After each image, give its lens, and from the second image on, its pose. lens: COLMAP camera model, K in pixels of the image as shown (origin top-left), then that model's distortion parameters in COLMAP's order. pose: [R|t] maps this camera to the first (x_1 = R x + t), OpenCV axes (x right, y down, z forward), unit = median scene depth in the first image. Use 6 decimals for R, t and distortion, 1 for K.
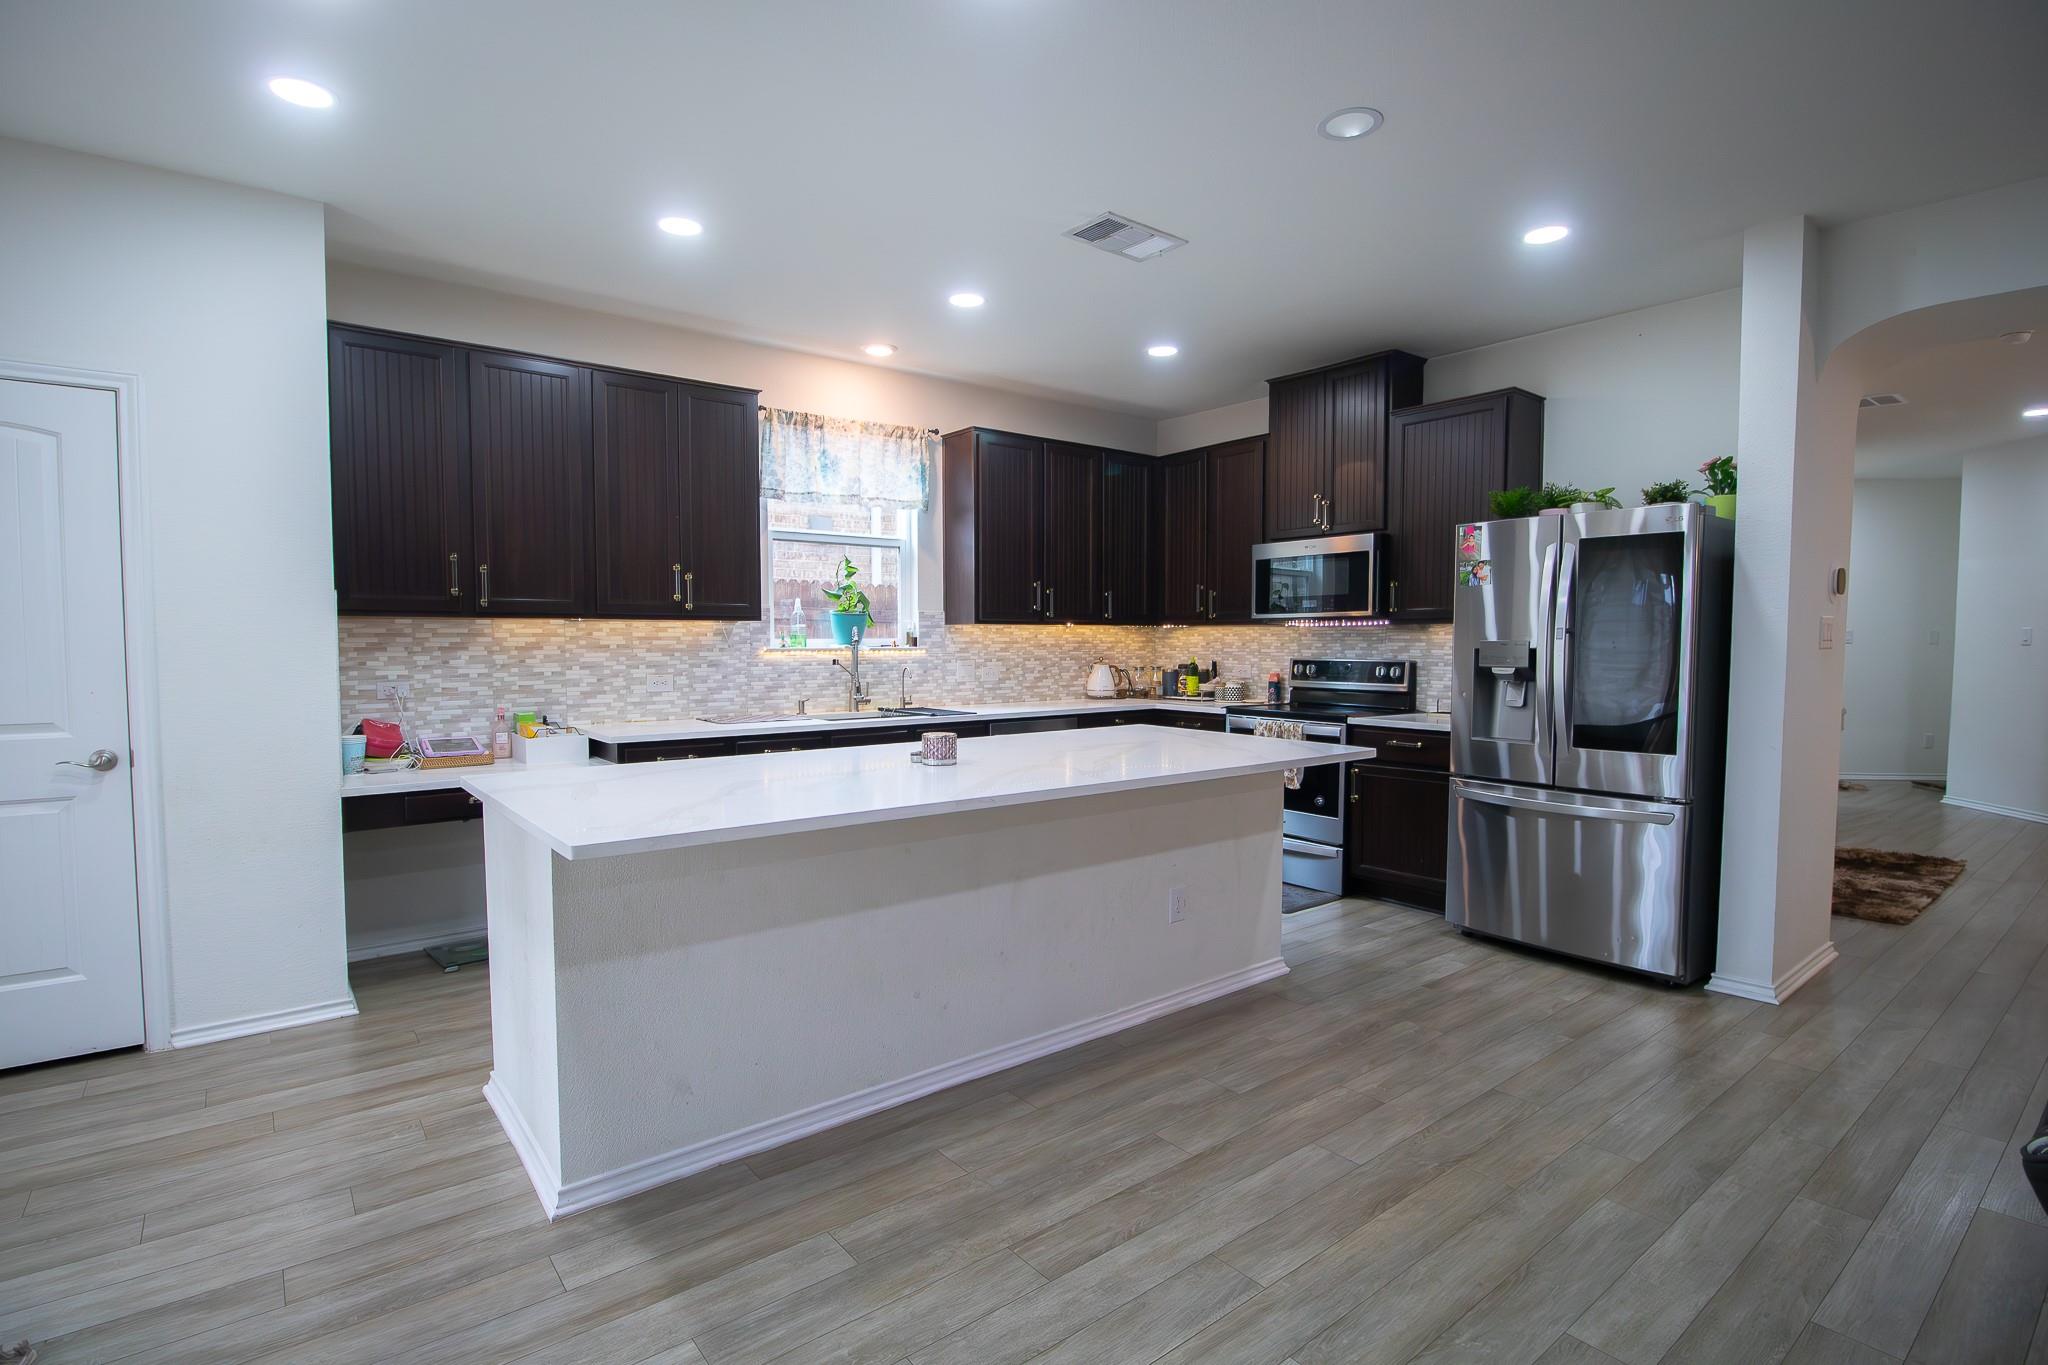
lens RADIAL K [[994.2, 0, 1034.6], [0, 994.2, 690.8], [0, 0, 1]] dist [0.000644, -0.014778]
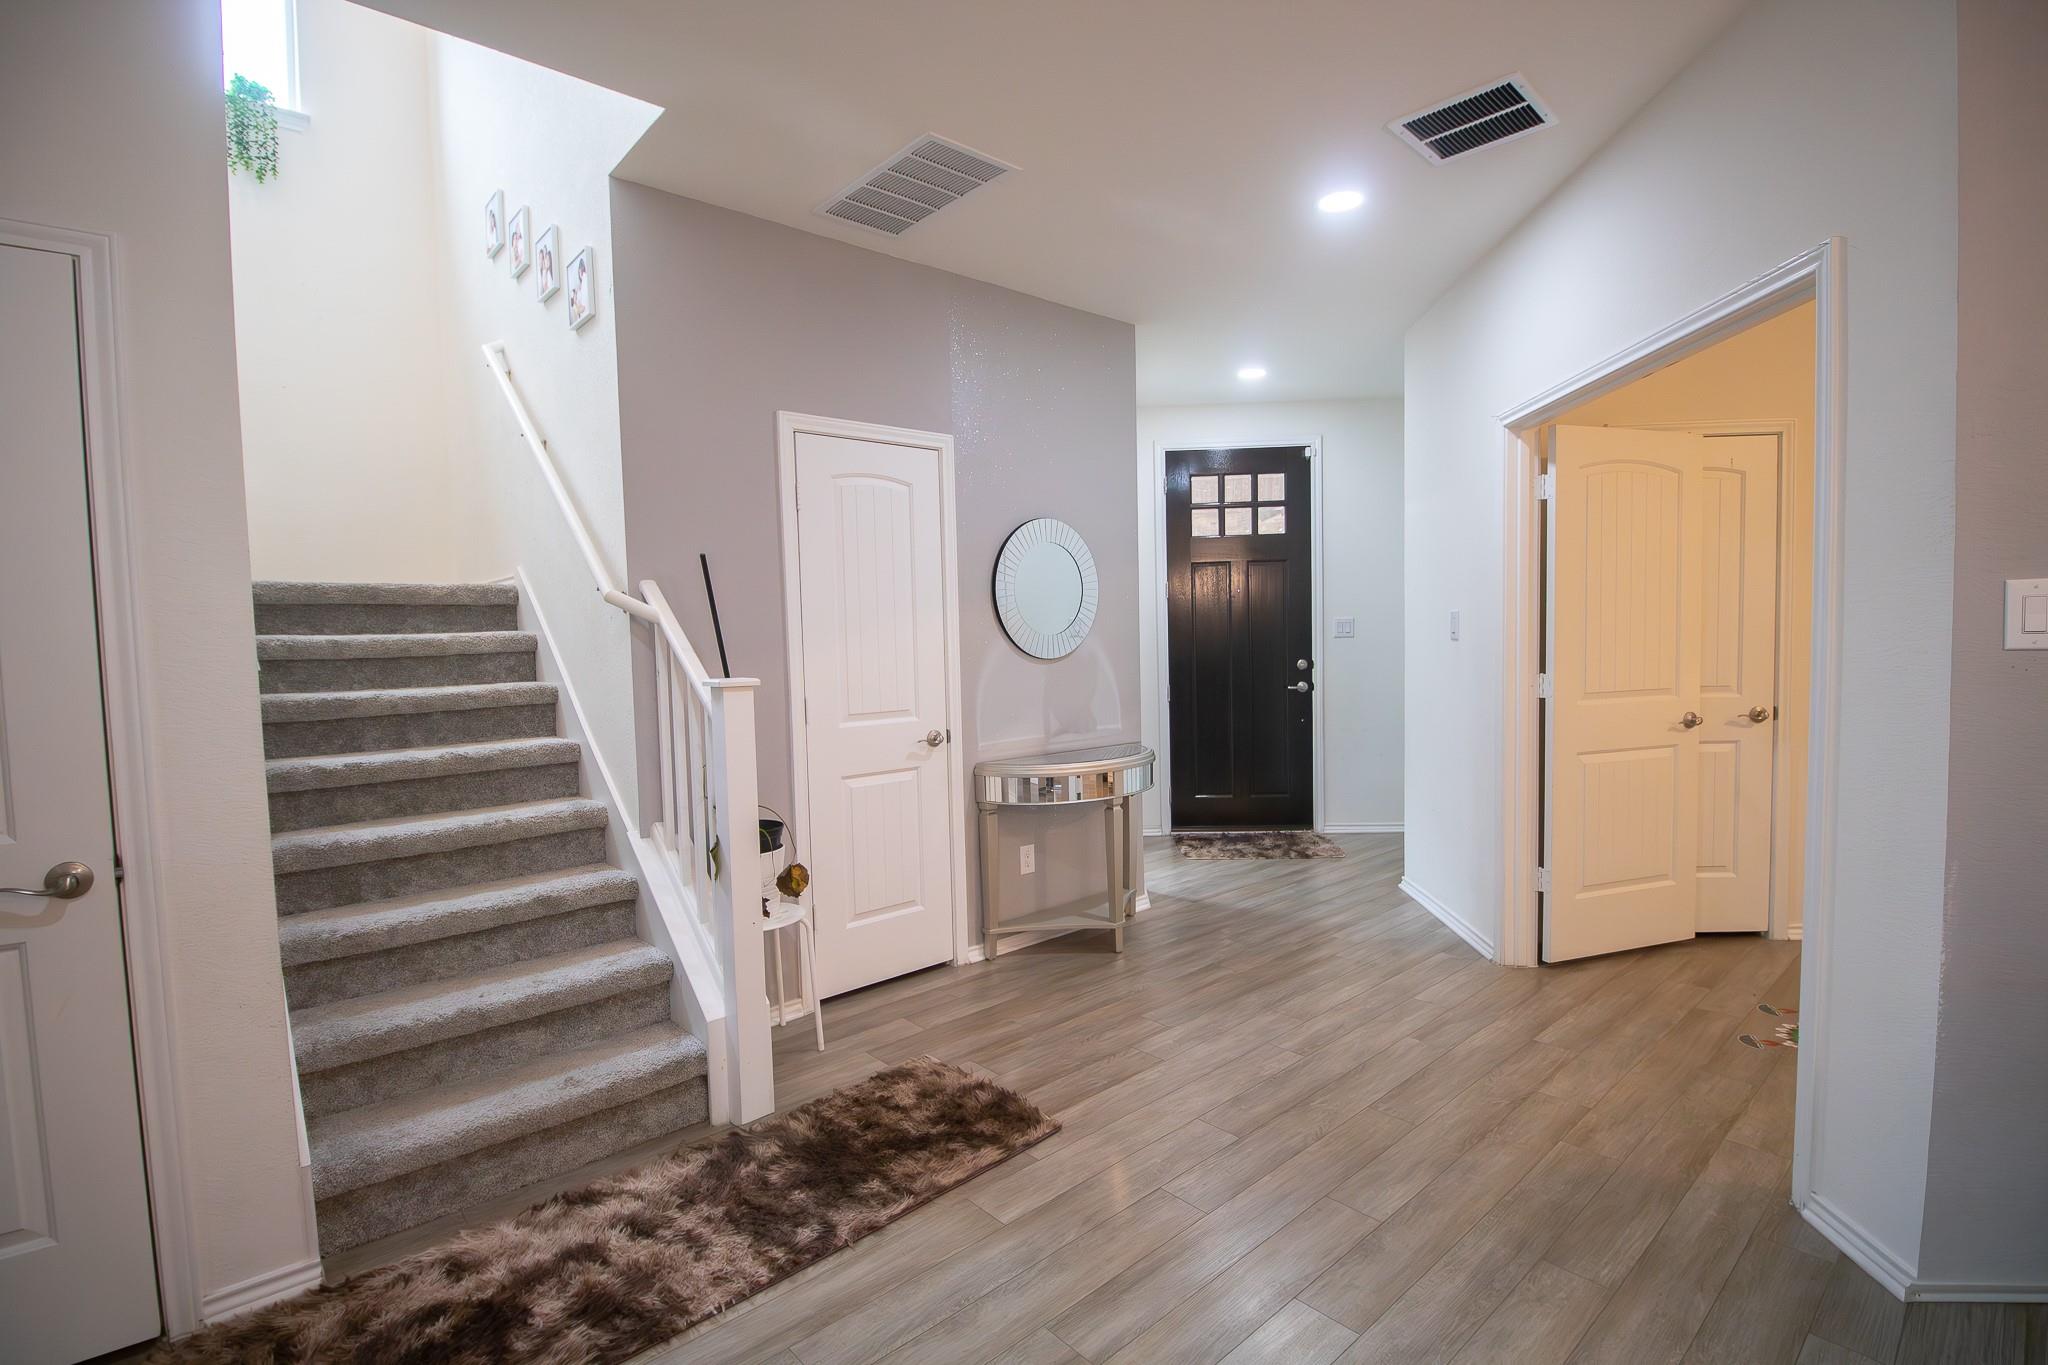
lens RADIAL K [[956.2, 0, 1033.6], [0, 956.2, 687.2], [0, 0, 1]] dist [0.000844, -0.012968]
pose [[0.998625, -0.026153, 0.045440, 1.569864], [0.026107, 0.999658, 0.001607, -0.056534], [-0.045467, -0.000418, 0.998966, 0.936384]]
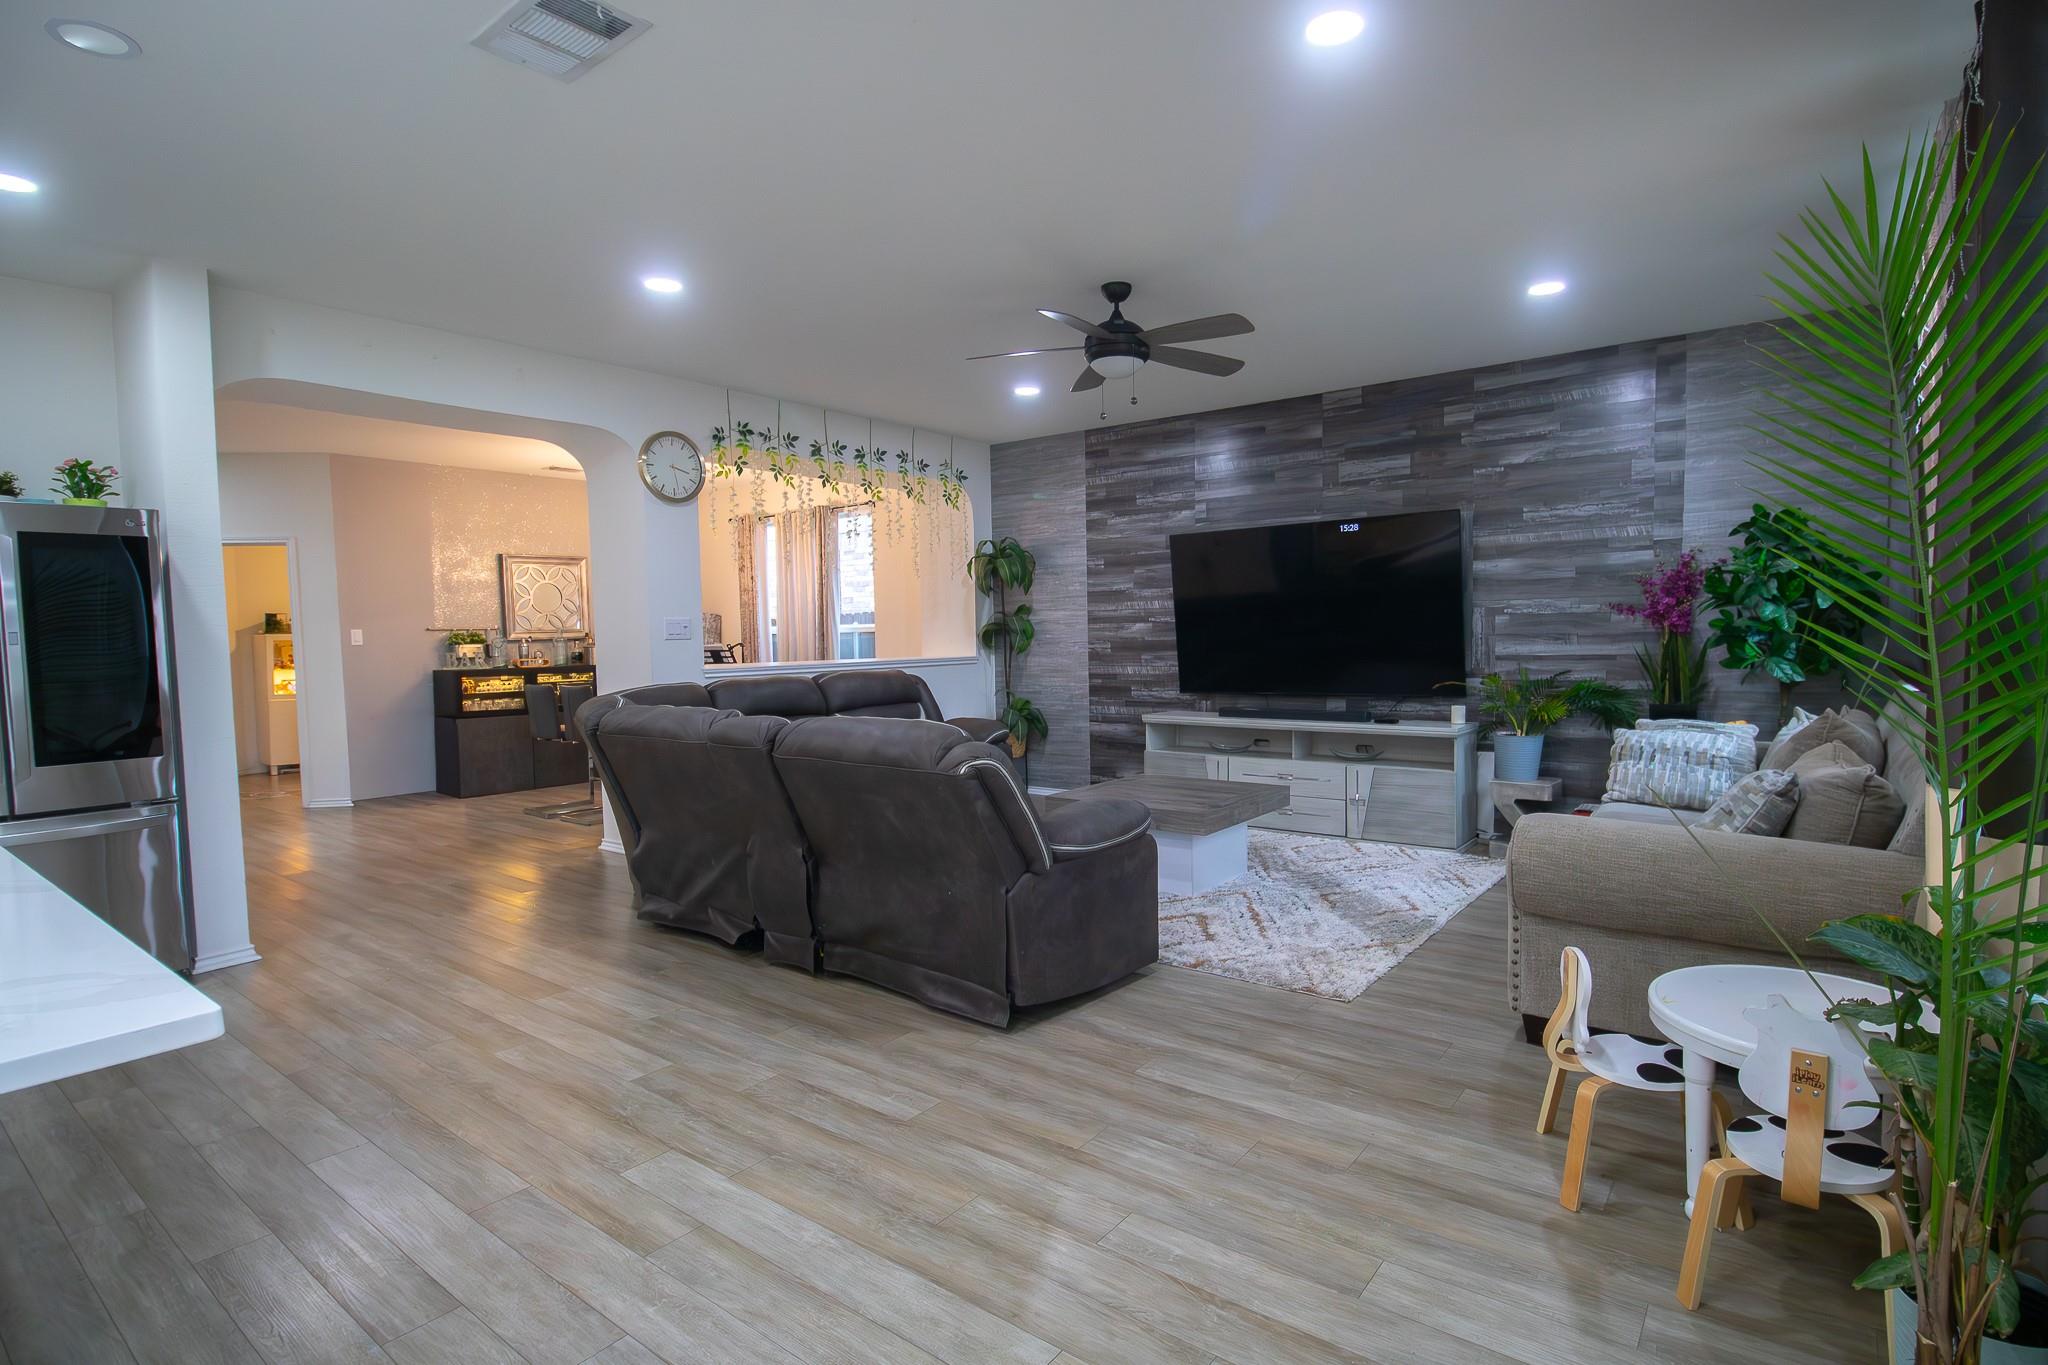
lens RADIAL K [[1003.4, 0, 1055.6], [0, 1003.4, 692.6], [0, 0, 1]] dist [0.001553, -0.007840]
pose [[-0.244327, -0.056655, 0.968036, -0.614967], [0.071917, 0.994484, 0.076355, -0.012538], [-0.967022, 0.088274, -0.238905, 0.380855]]
